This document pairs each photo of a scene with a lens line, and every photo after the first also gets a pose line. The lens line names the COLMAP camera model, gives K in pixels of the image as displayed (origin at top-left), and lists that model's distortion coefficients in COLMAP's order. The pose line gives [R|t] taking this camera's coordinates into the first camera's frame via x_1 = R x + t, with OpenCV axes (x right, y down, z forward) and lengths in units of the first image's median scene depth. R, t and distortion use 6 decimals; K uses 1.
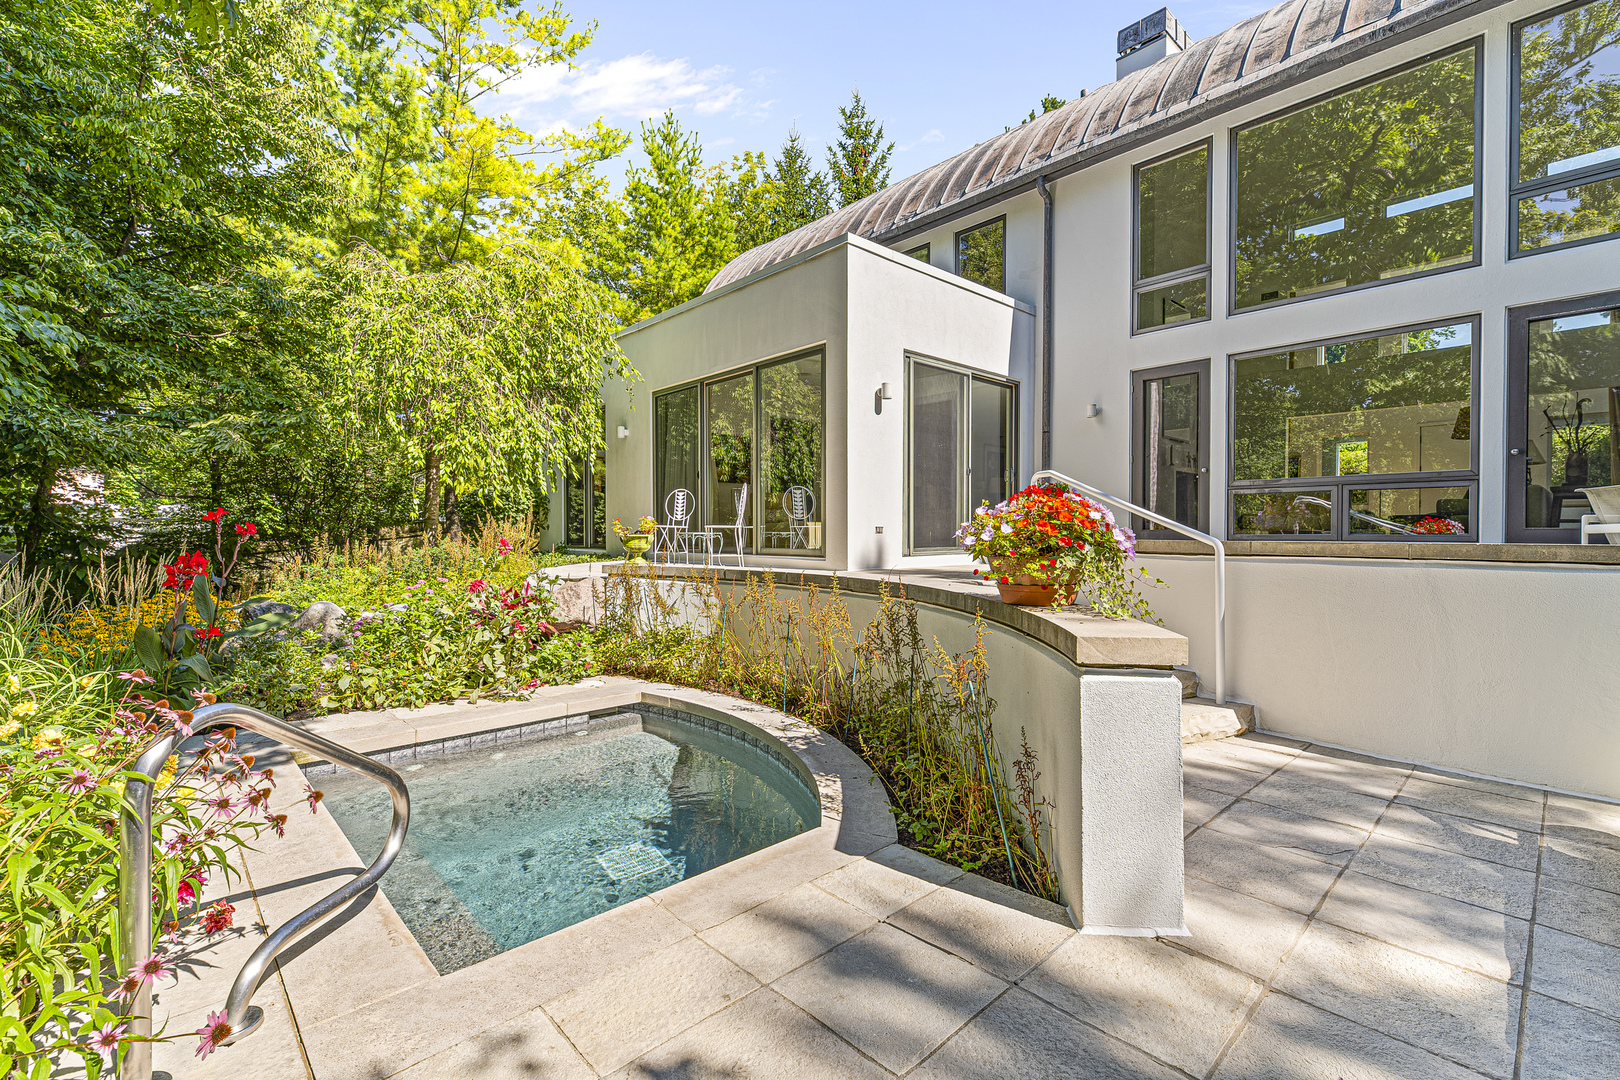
lens RADIAL K [[720.6, 0, 812.7], [0, 720.6, 538.1], [0, 0, 1]] dist [0.005016, 0.000086]
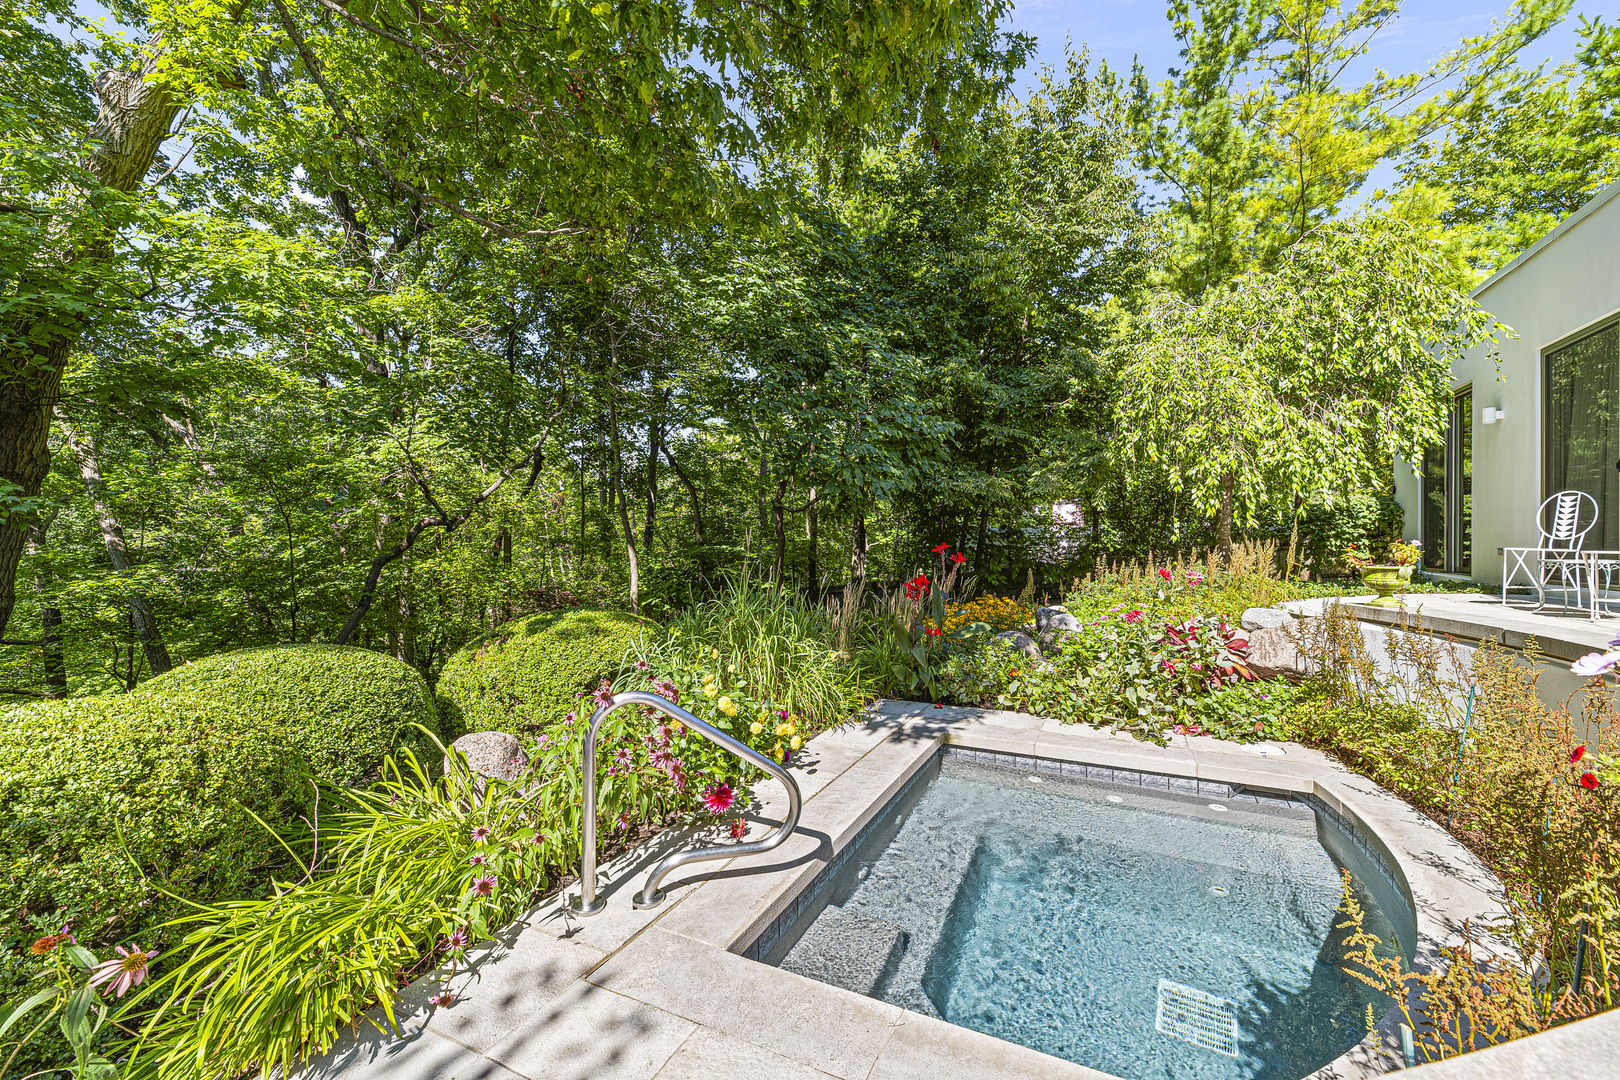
lens RADIAL K [[643.2, 0, 810.5], [0, 643.2, 548.1], [0, 0, 1]] dist [-0.001210, -0.000408]
pose [[0.353790, 0.004692, -0.935313, 0.121406], [-0.003379, 0.999987, 0.003739, -0.017575], [0.935319, 0.001837, 0.353801, 0.164645]]
